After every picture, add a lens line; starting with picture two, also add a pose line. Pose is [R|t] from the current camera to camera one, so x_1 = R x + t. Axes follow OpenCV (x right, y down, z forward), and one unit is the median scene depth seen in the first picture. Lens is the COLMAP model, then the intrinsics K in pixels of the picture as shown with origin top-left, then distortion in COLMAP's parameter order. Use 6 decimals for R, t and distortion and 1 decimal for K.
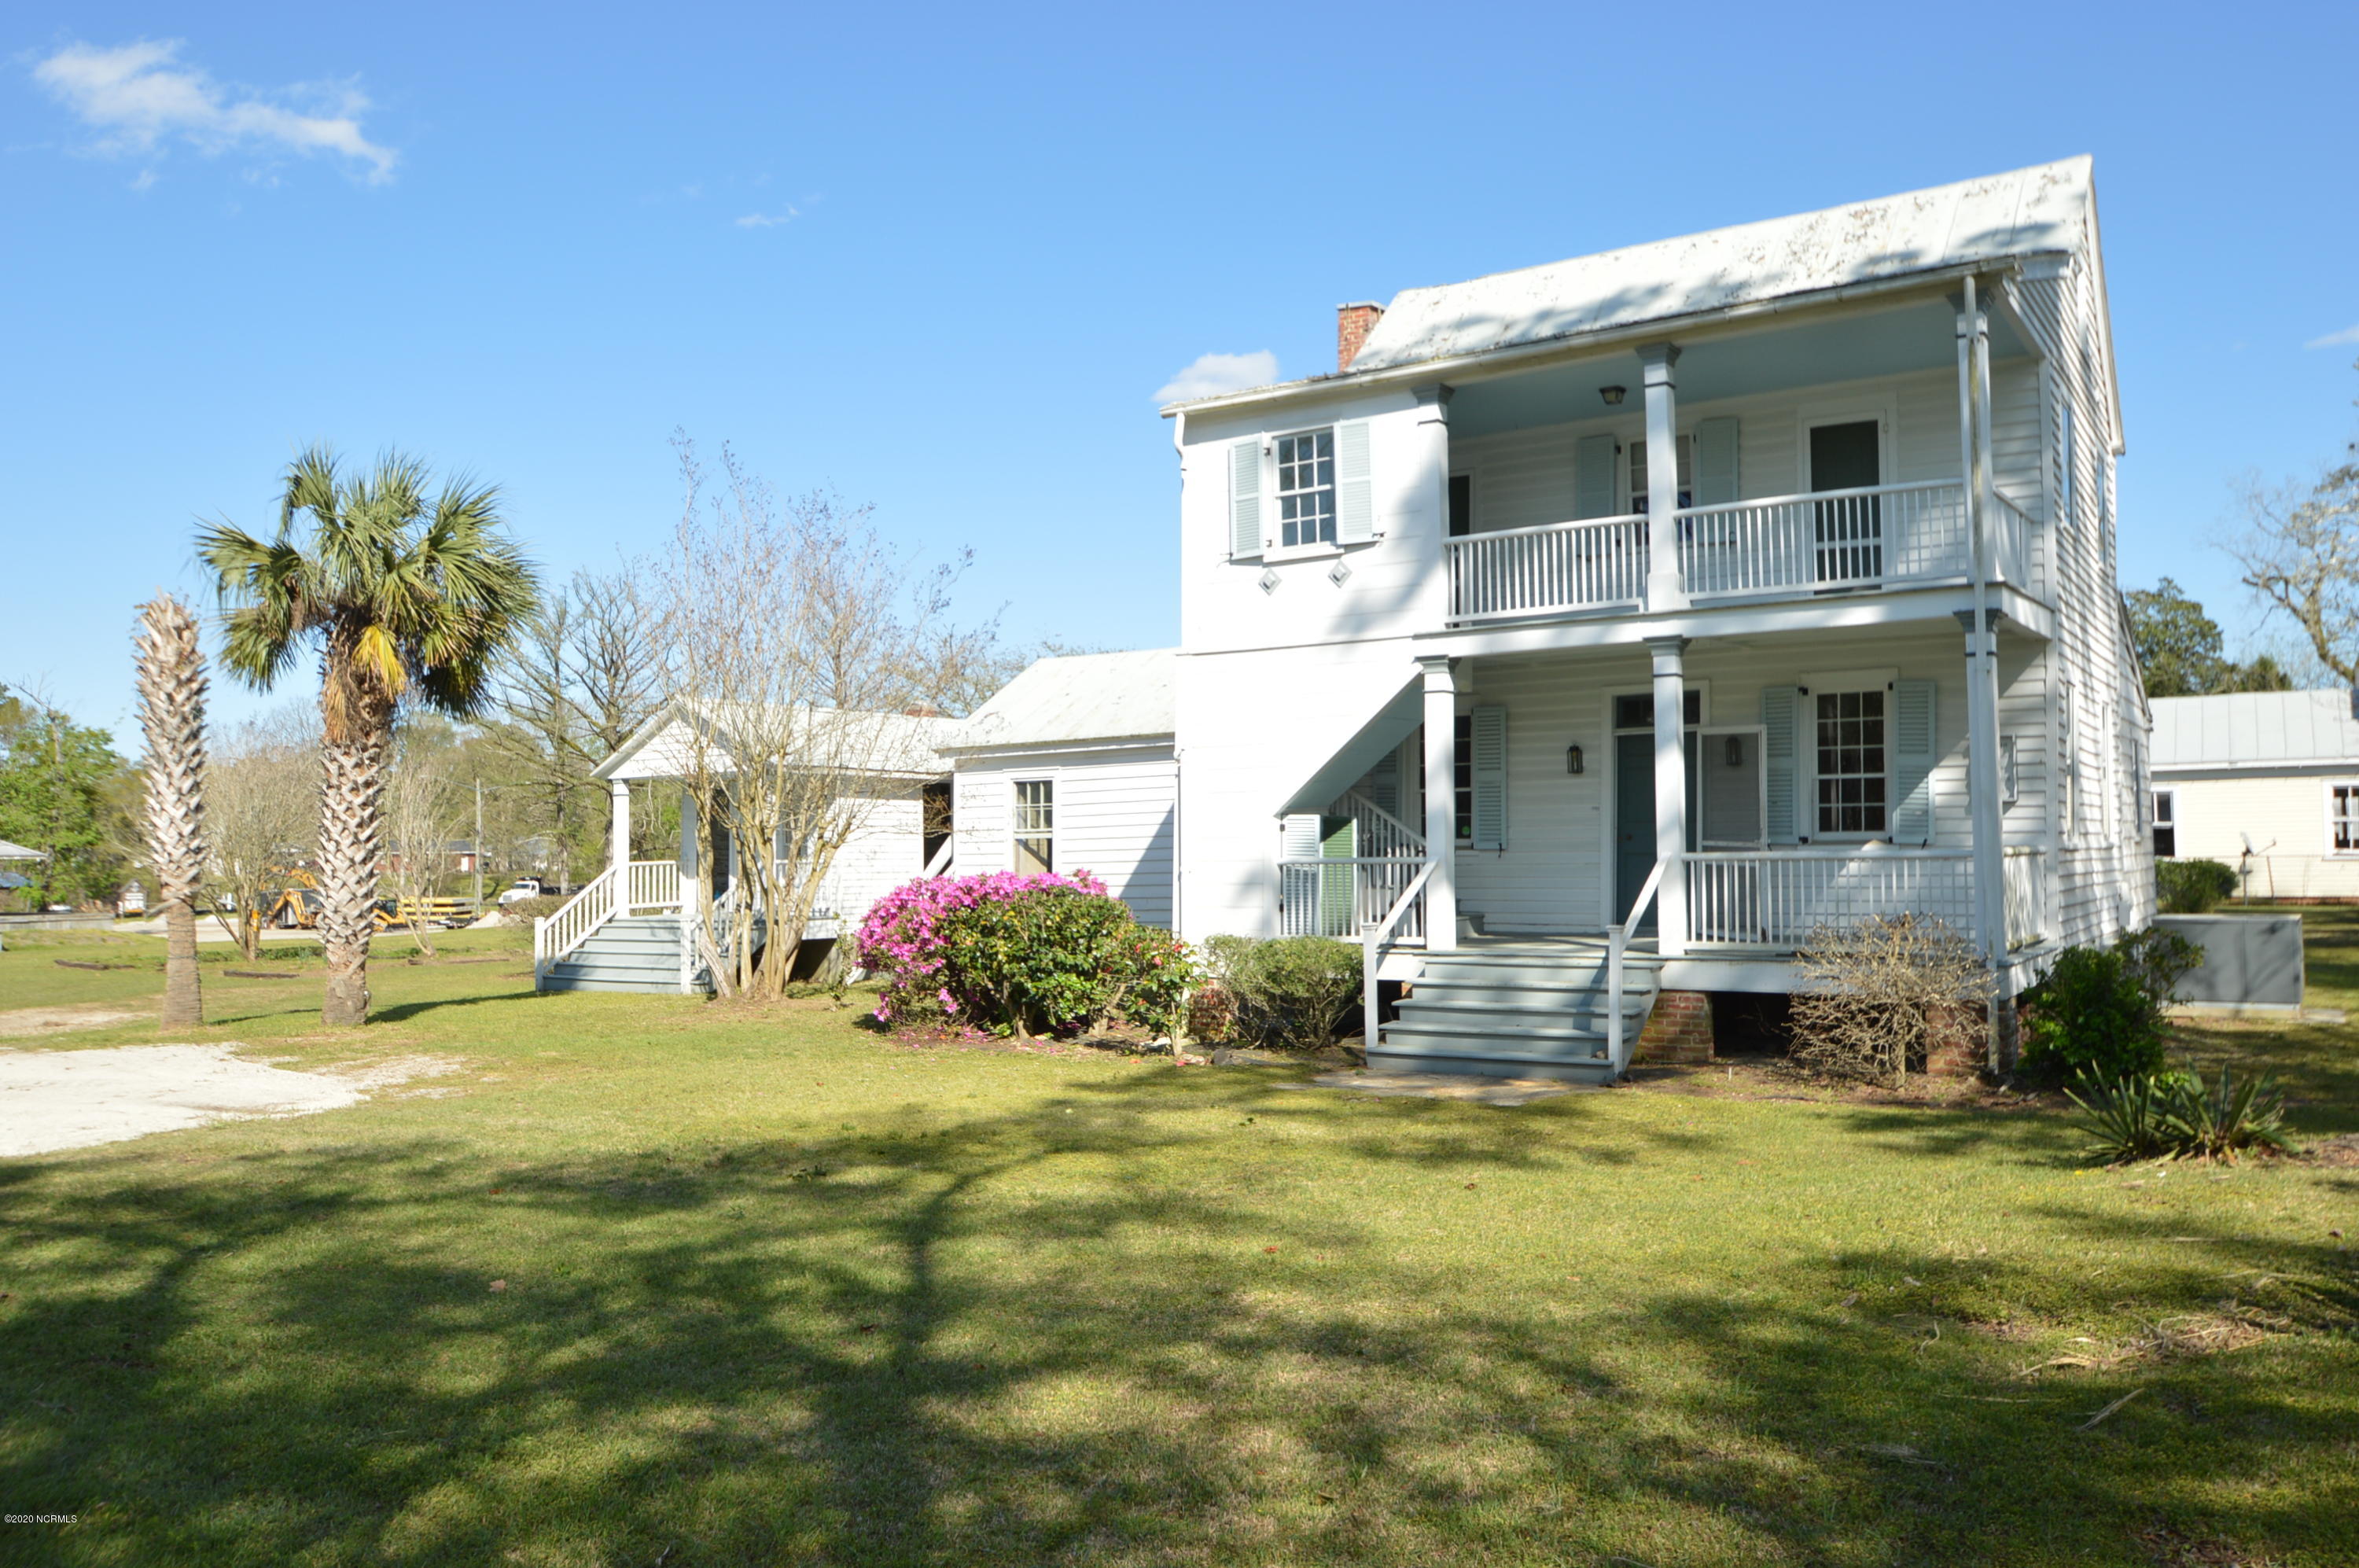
lens RADIAL K [[1686.3, 0, 1204.8], [0, 1686.3, 784.2], [0, 0, 1]] dist [-0.051920, 0.000605]
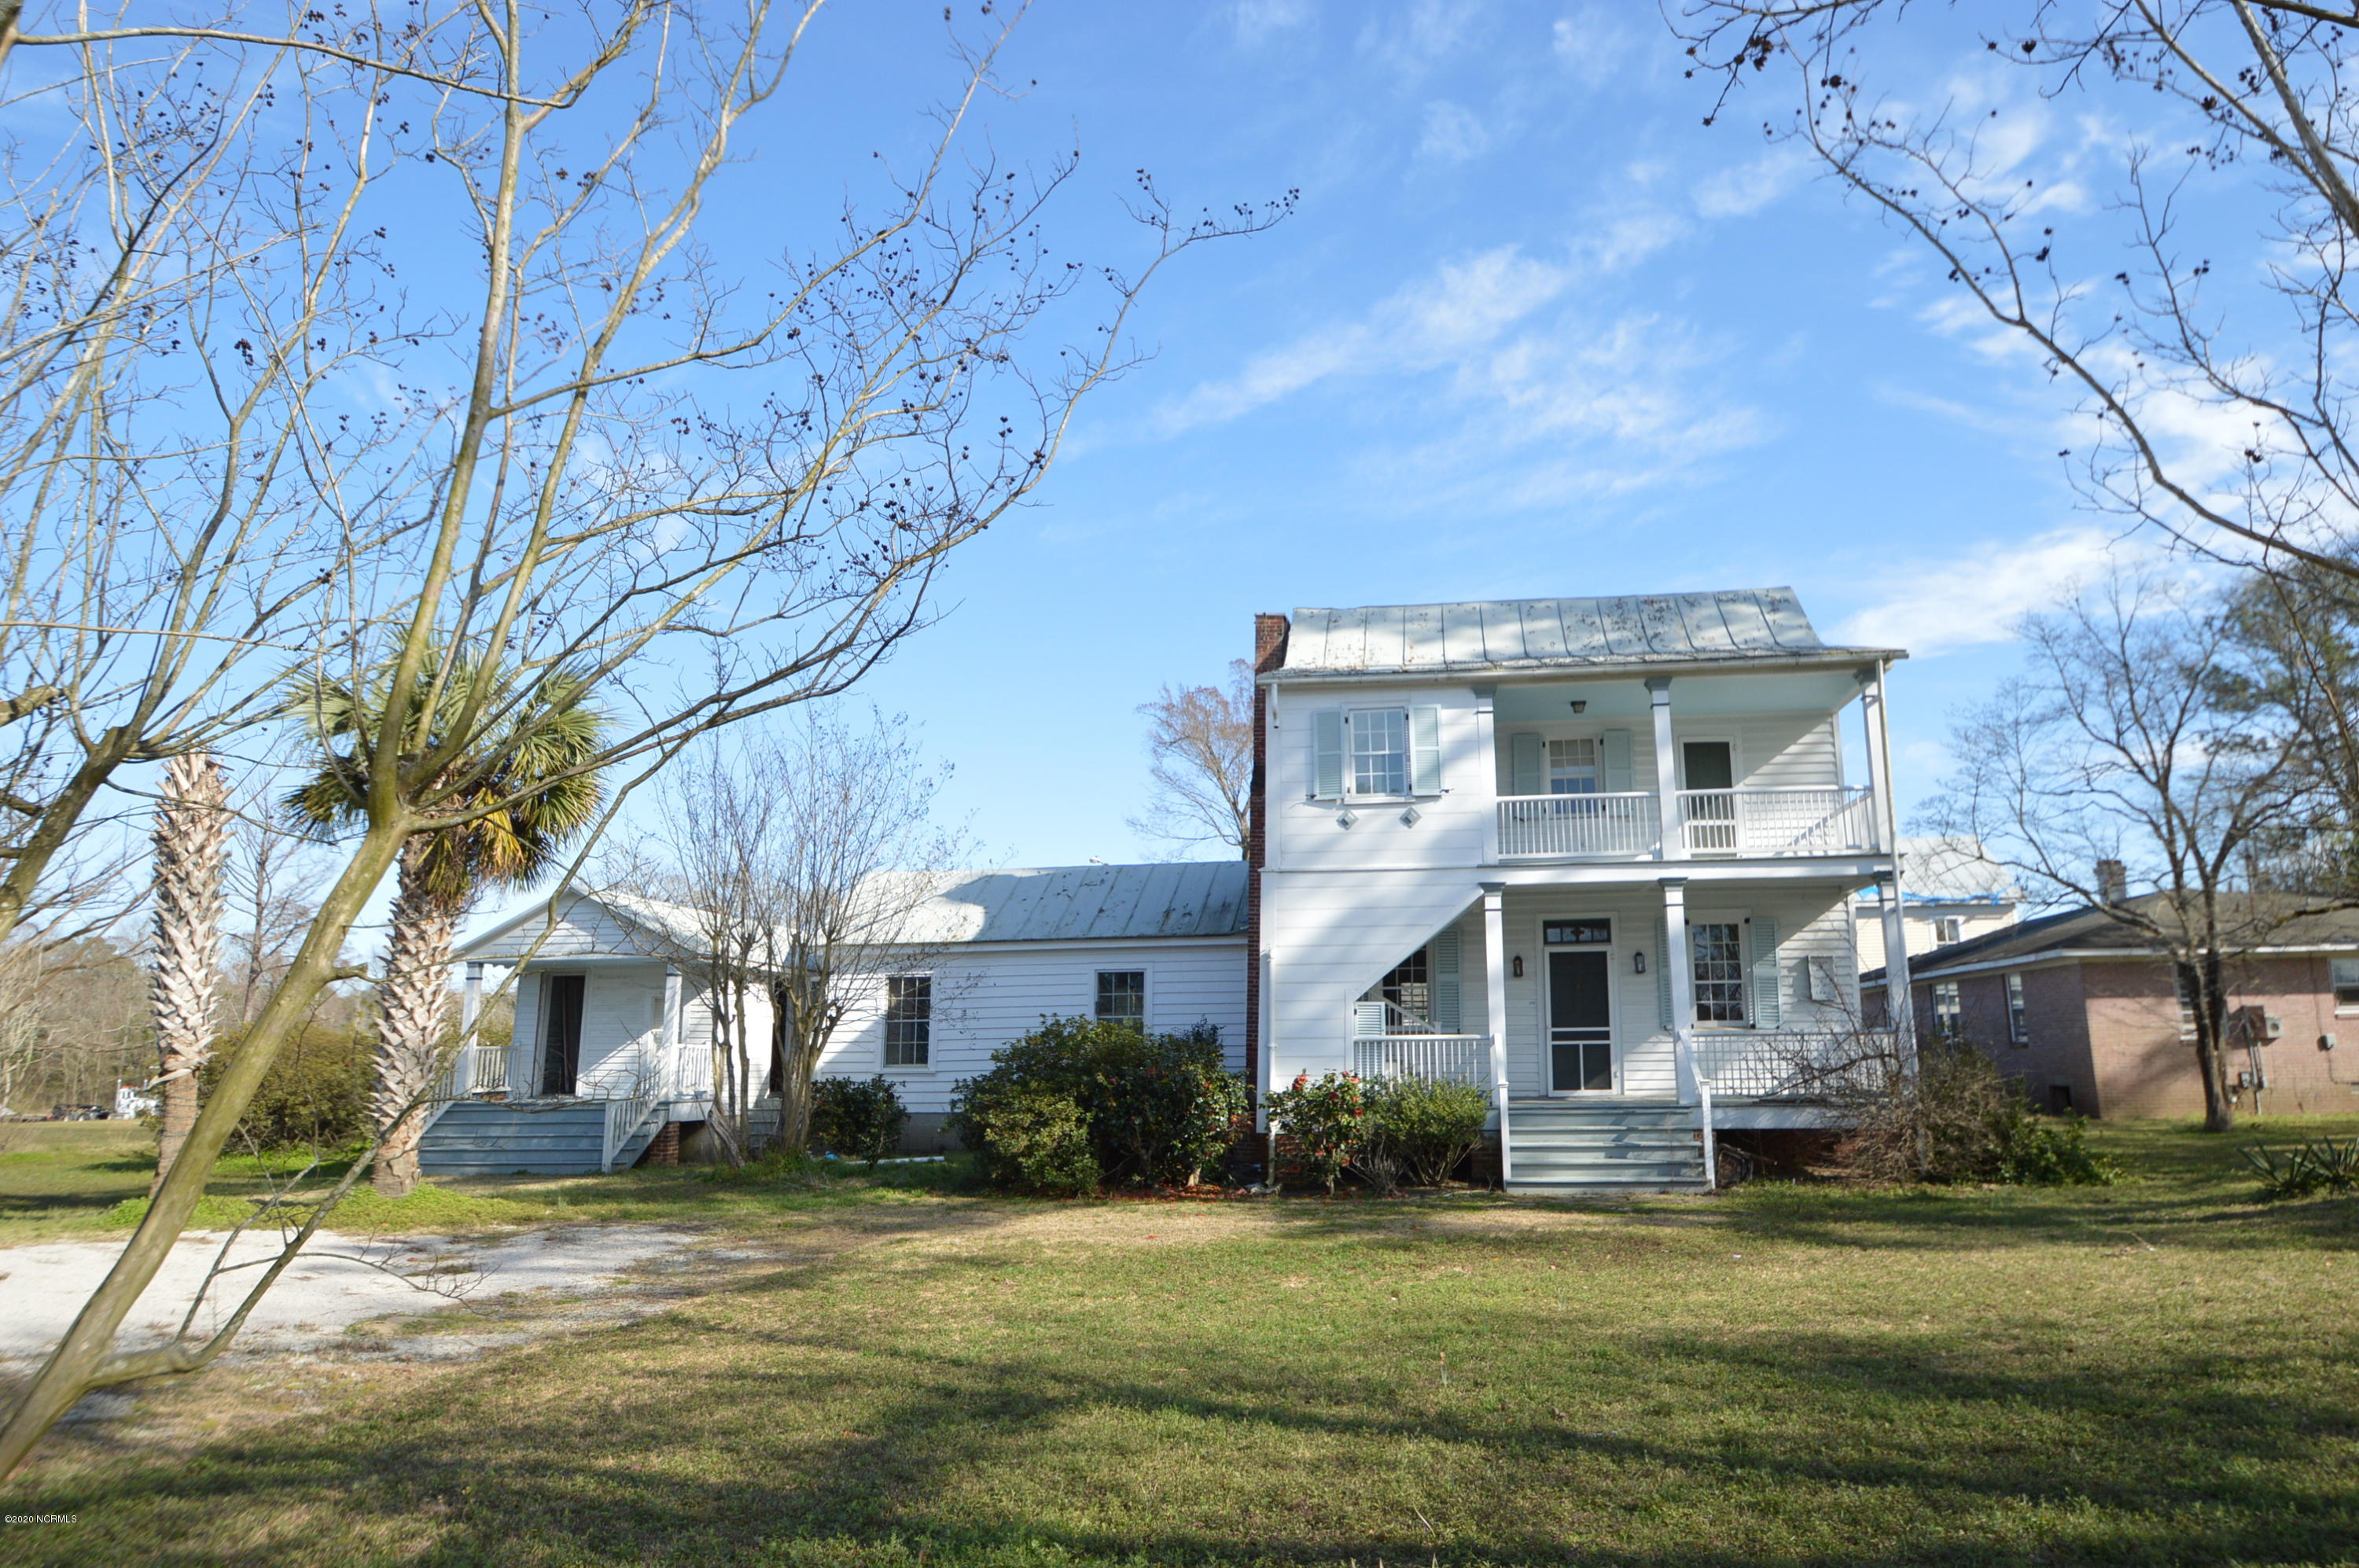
lens RADIAL K [[1403.9, 0, 1172.9], [0, 1403.9, 788.9], [0, 0, 1]] dist [-0.026550, 0.003310]
pose [[0.909467, 0.085187, 0.406955, -0.544781], [-0.021257, 0.987032, -0.159107, 0.032125], [-0.415232, 0.136052, 0.899484, 0.084174]]
